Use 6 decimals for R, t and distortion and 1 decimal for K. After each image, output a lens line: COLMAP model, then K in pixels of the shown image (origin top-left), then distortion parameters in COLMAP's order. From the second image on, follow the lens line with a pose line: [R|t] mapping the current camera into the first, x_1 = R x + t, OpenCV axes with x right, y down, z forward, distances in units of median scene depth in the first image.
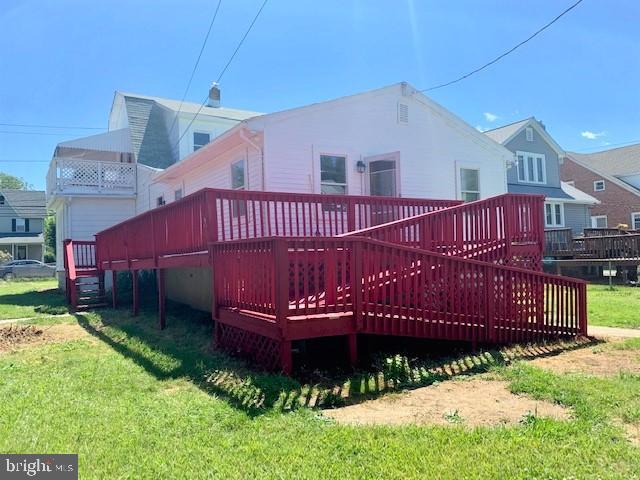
lens RADIAL K [[485.6, 0, 318.6], [0, 485.6, 239.8], [0, 0, 1]] dist [0.017160, -0.032257]
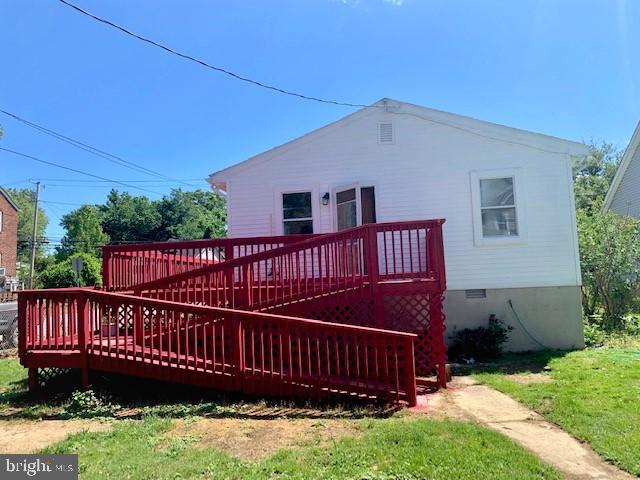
lens RADIAL K [[485.6, 0, 318.7], [0, 485.6, 238.8], [0, 0, 1]] dist [0.017160, -0.032257]
pose [[0.789912, -0.072330, -0.608939, 0.652379], [0.037950, 0.996882, -0.069182, -0.005960], [0.612044, 0.031538, 0.790194, 0.232686]]
